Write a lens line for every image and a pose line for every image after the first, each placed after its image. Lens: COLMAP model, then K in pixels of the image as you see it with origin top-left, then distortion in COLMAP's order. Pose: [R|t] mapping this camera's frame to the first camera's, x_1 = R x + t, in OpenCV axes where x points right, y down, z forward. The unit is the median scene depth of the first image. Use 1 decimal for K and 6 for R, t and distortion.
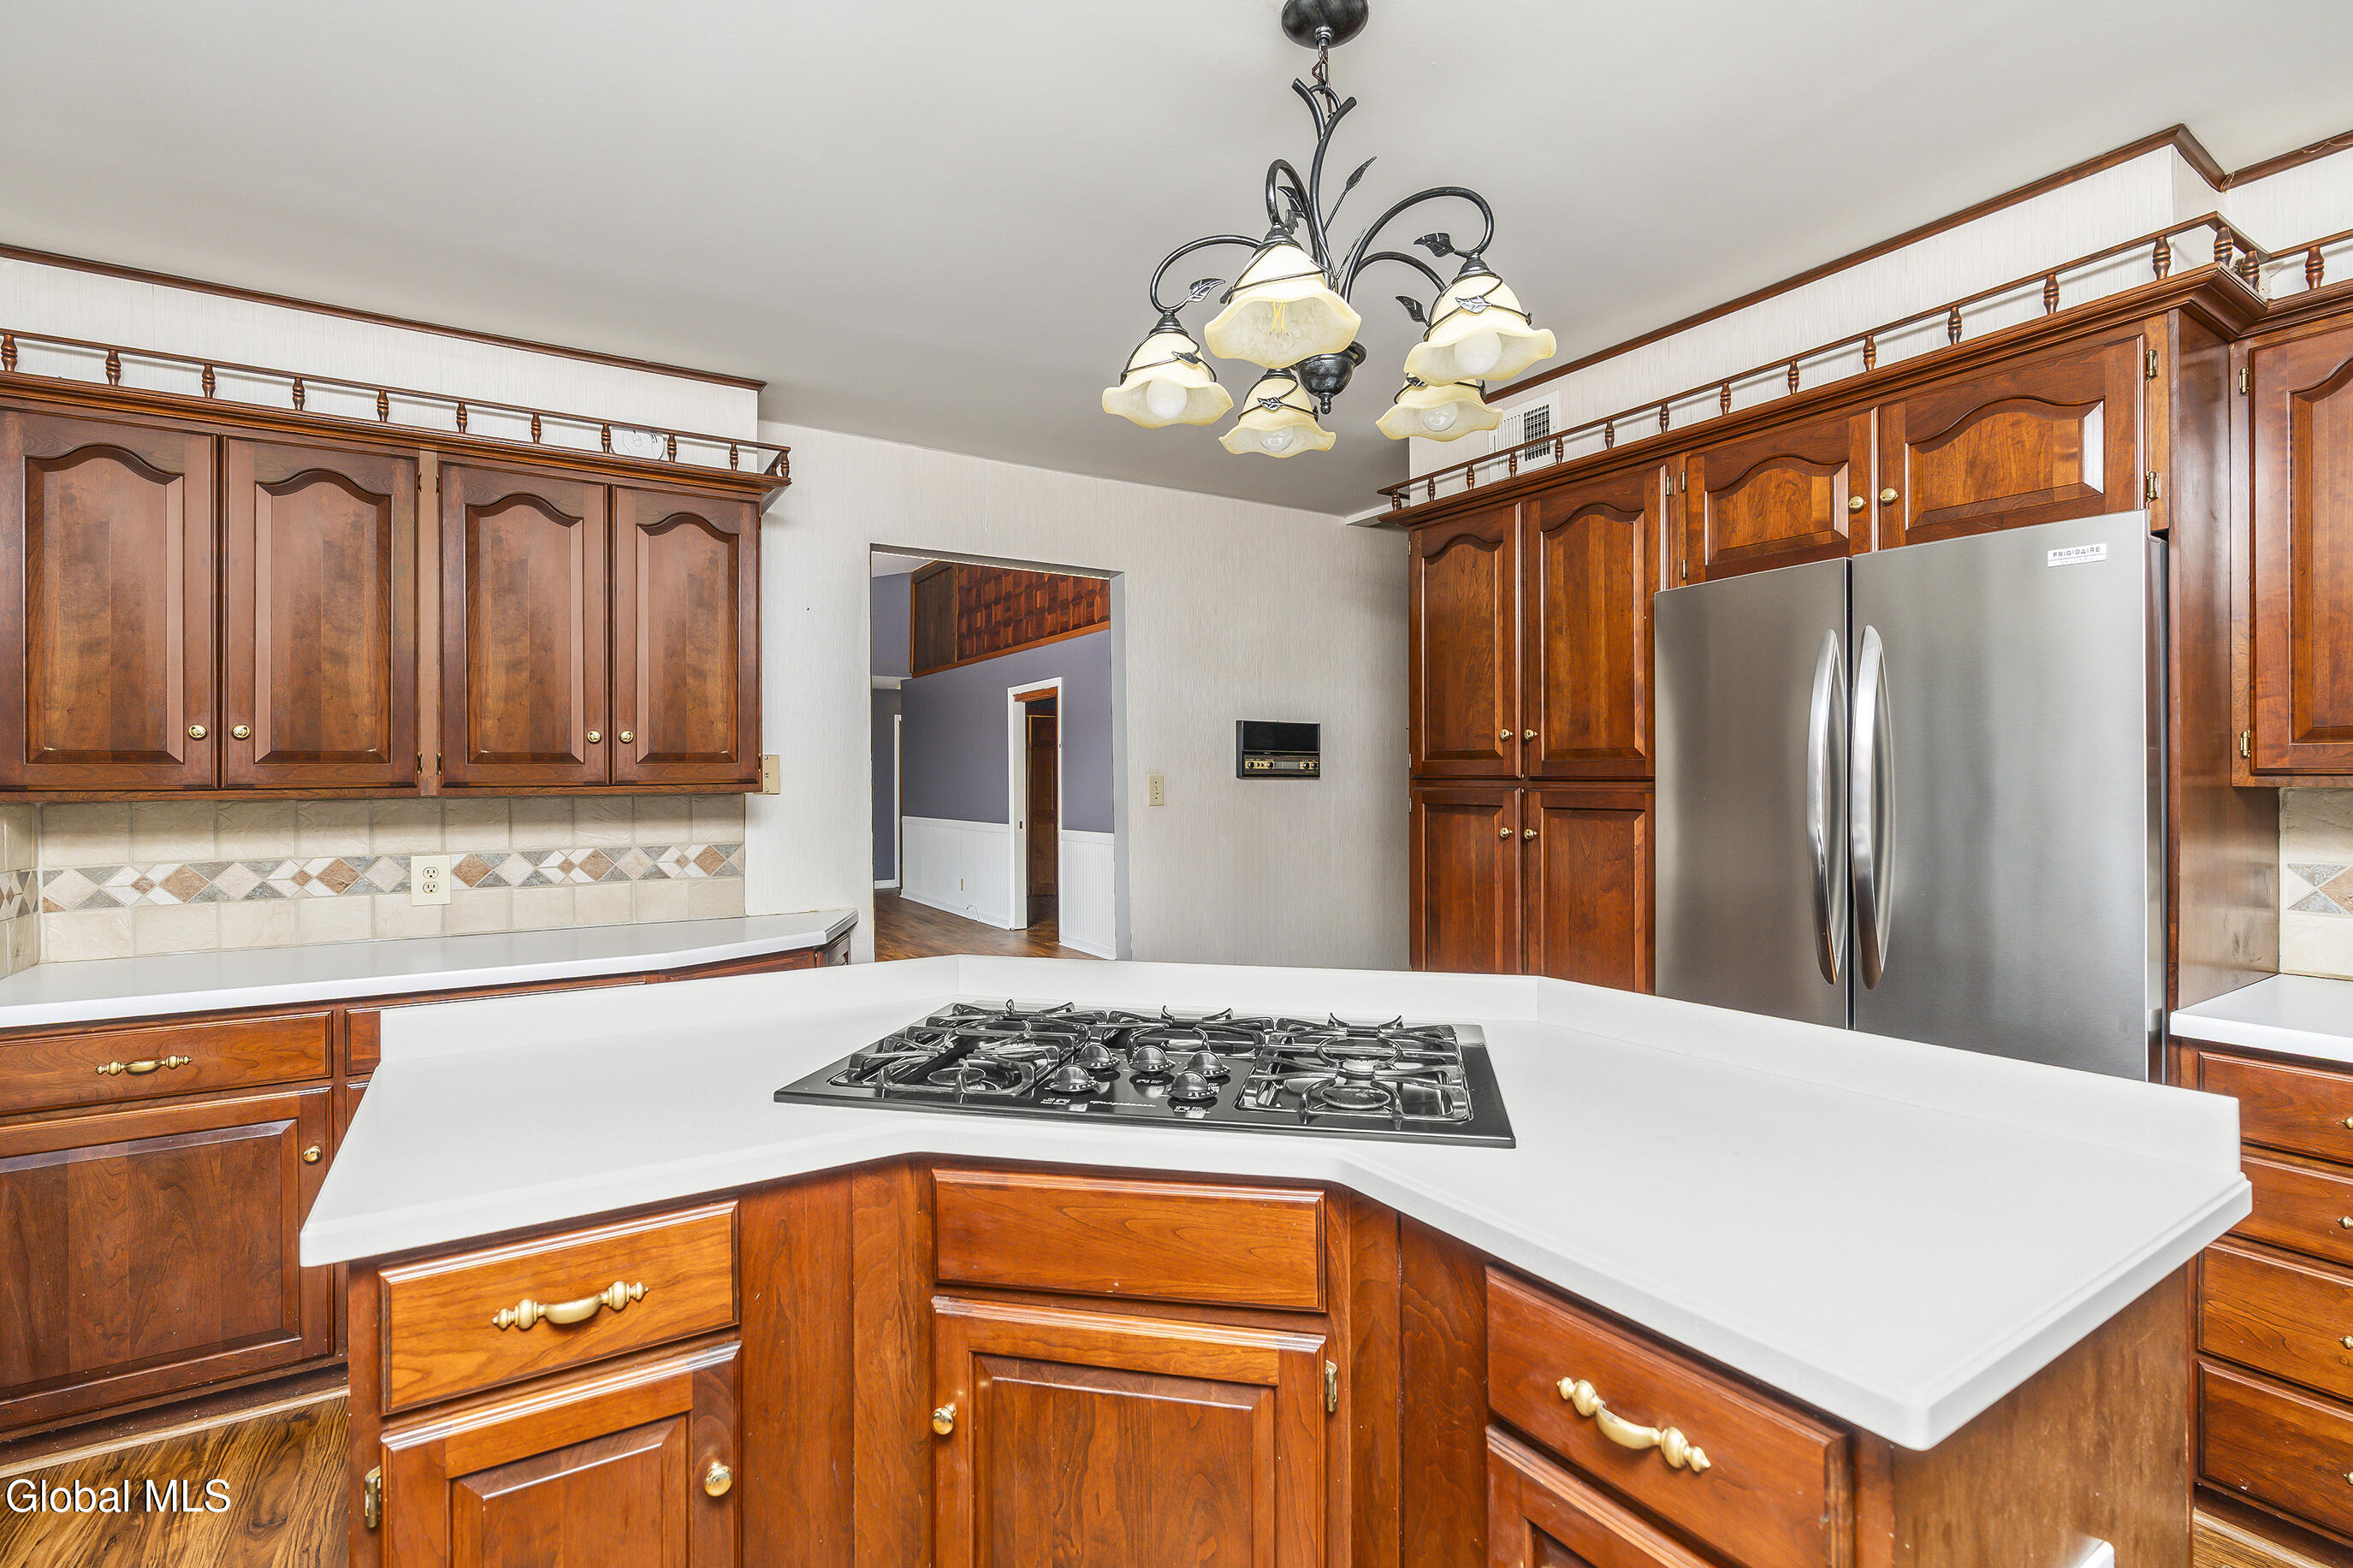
lens RADIAL K [[1057.1, 0, 1176.1], [0, 1057.1, 787.7], [0, 0, 1]] dist [-0.010102, 0.002364]
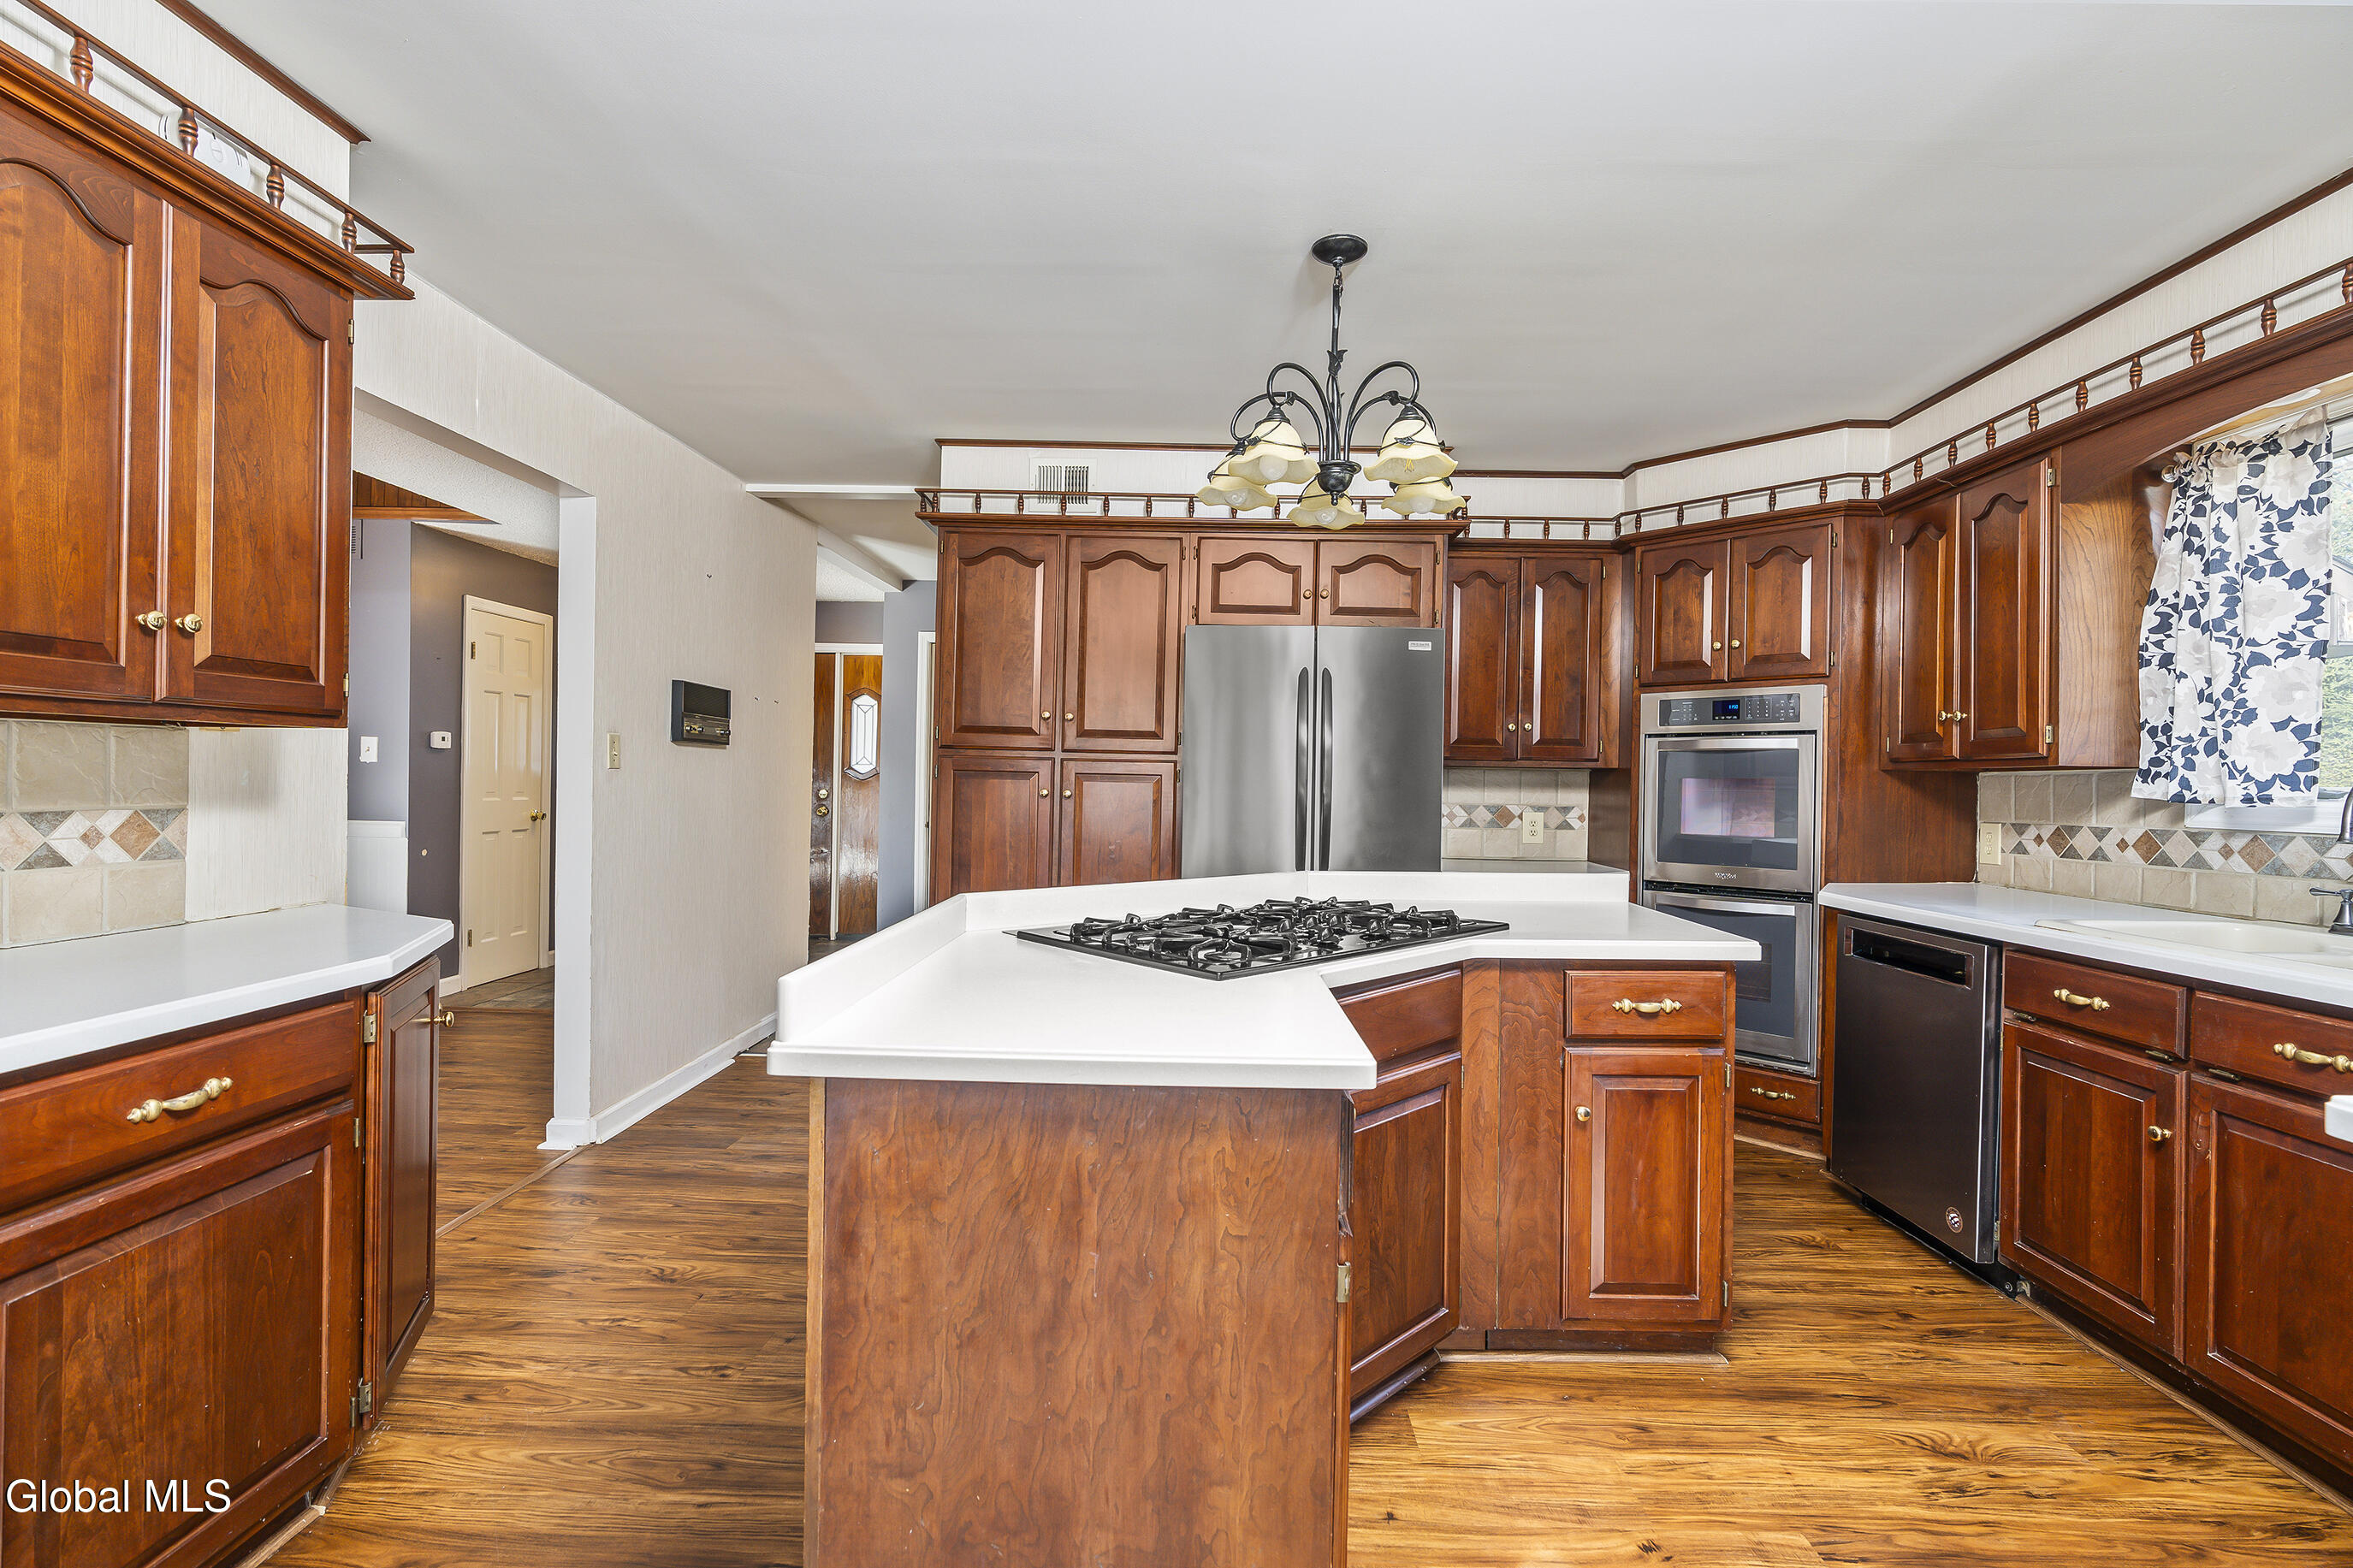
lens RADIAL K [[1057.1, 0, 1185.0], [0, 1057.1, 789.6], [0, 0, 1]] dist [-0.010102, 0.002364]
pose [[0.550408, 0.008384, 0.834854, -0.704409], [-0.015118, 0.999886, -0.000074, 0.038186], [-0.834759, -0.012581, 0.550472, 0.177382]]
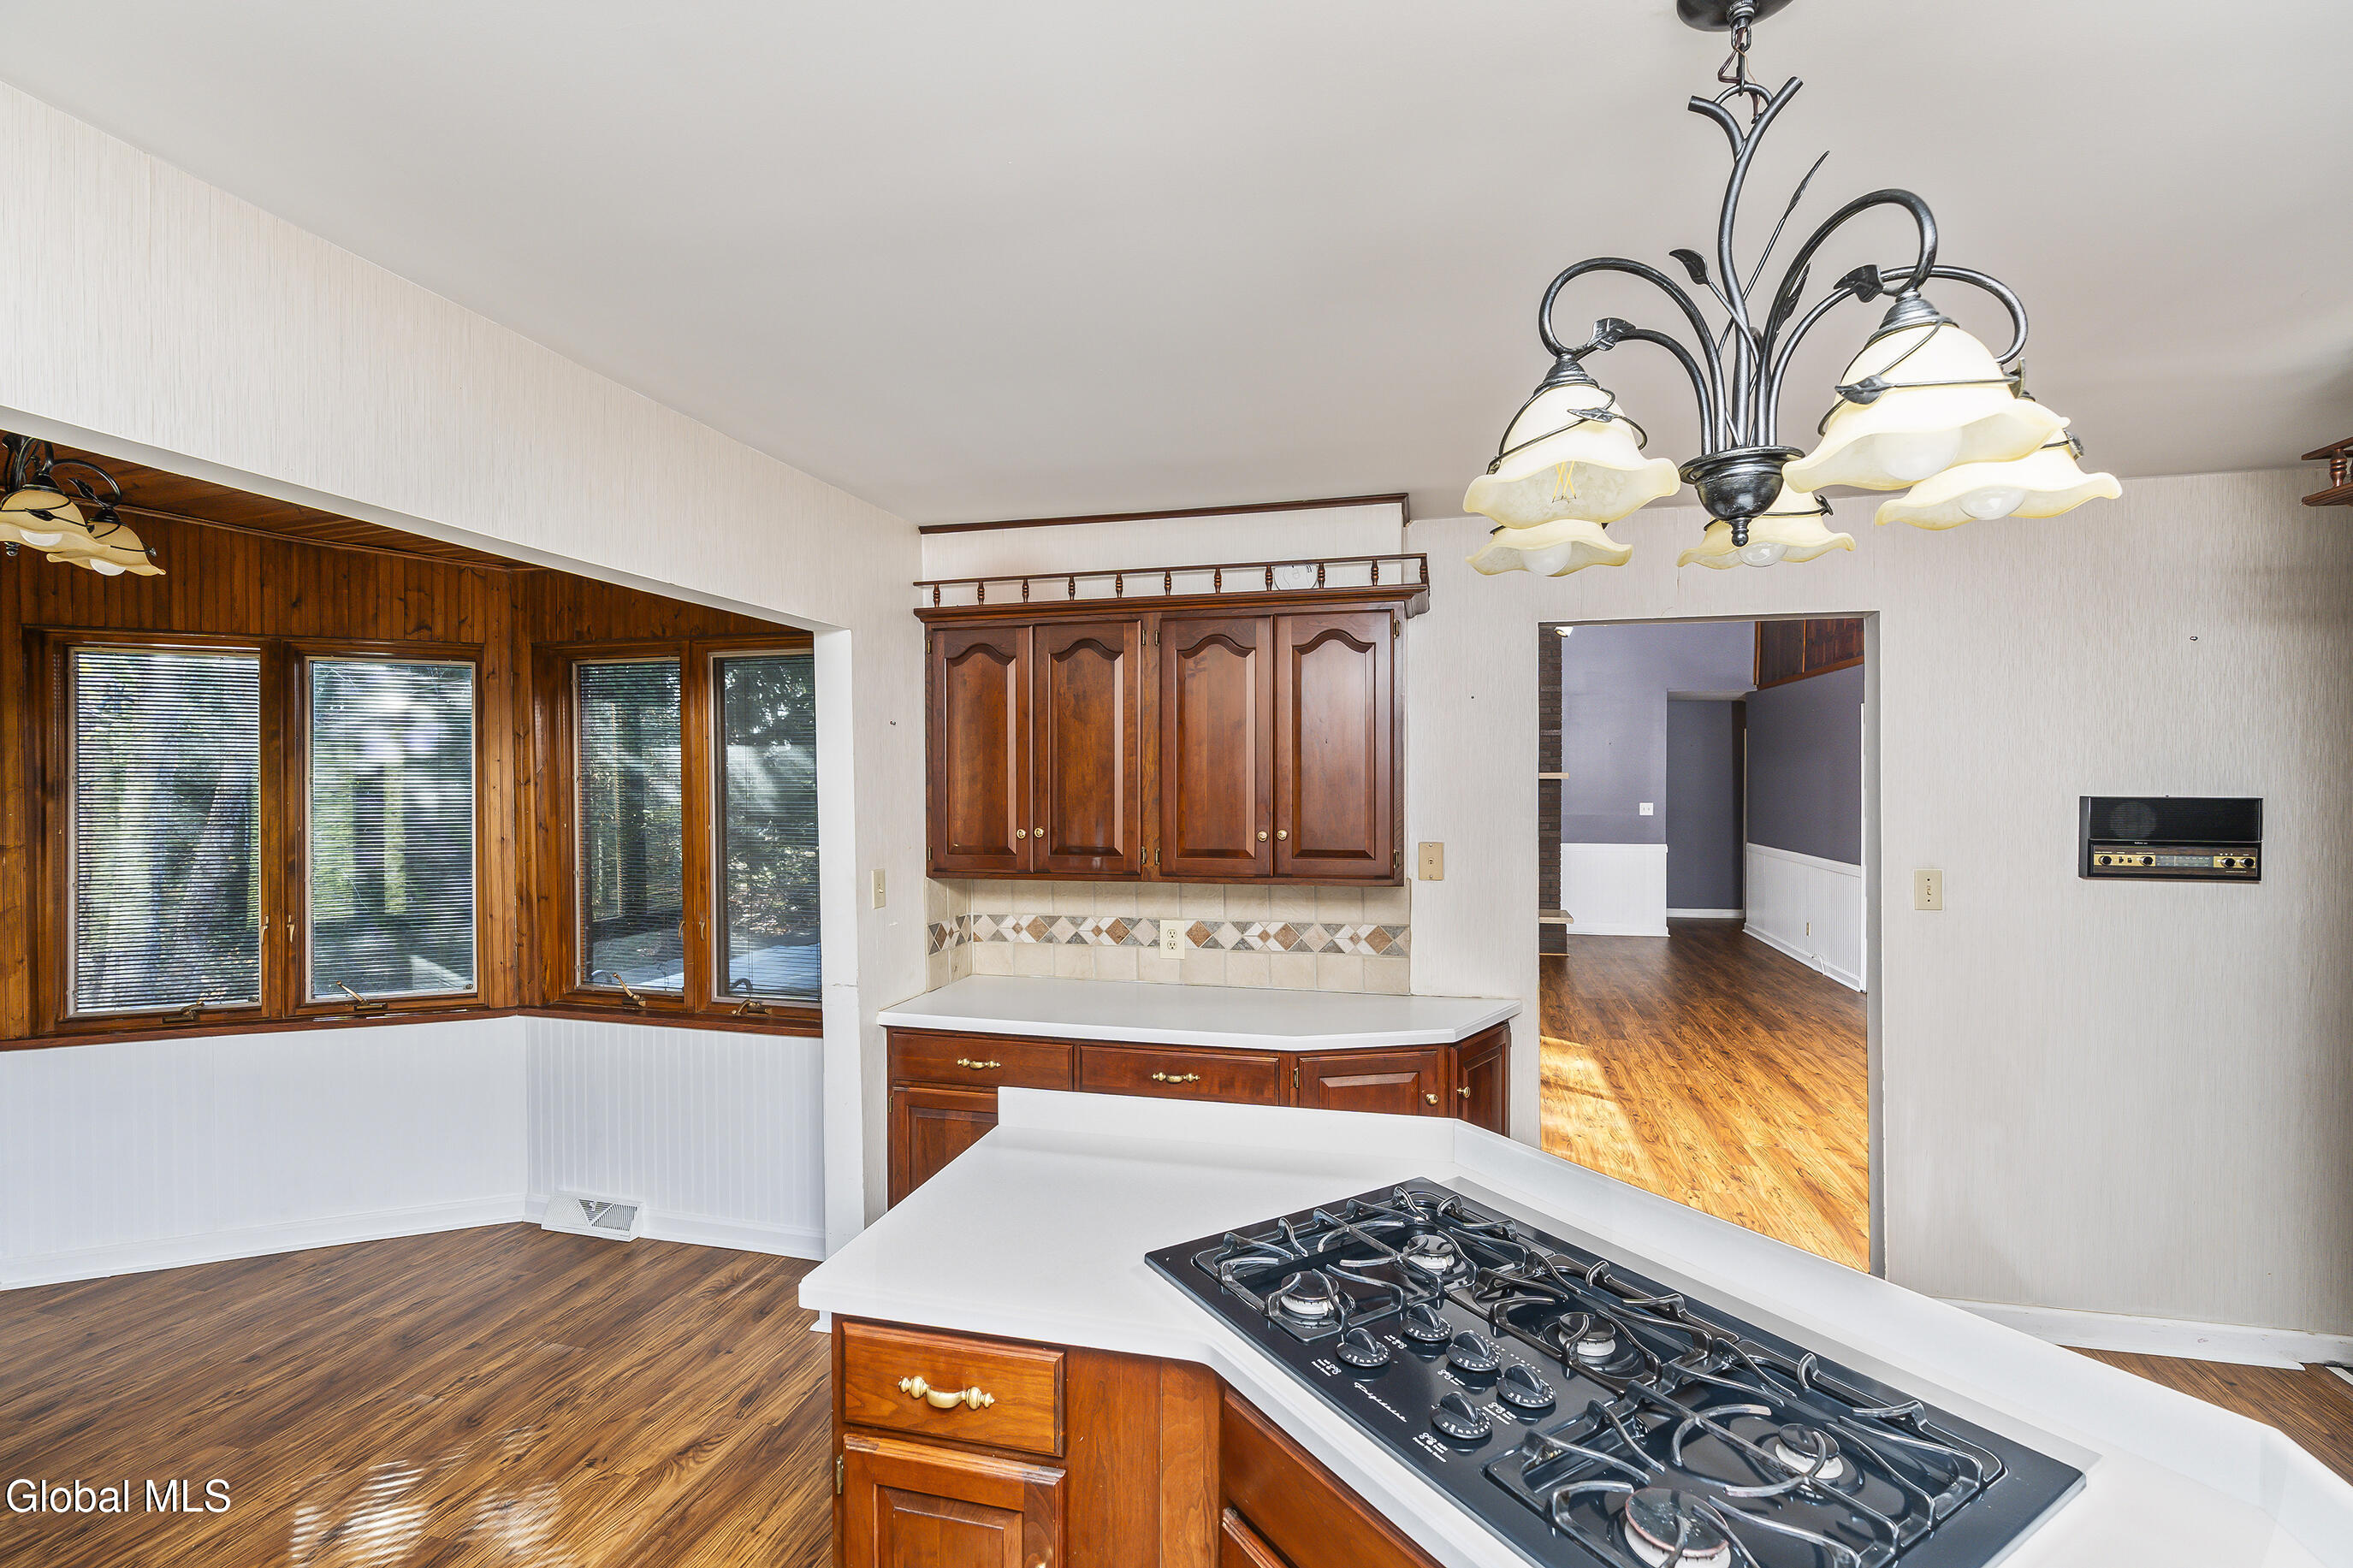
lens RADIAL K [[1057.1, 0, 1186.2], [0, 1057.1, 797.8], [0, 0, 1]] dist [-0.010102, 0.002364]
pose [[0.693011, 0.017262, -0.720720, 0.225091], [-0.005642, 0.999813, 0.018521, -0.108471], [0.720905, -0.008769, 0.692979, 0.128715]]
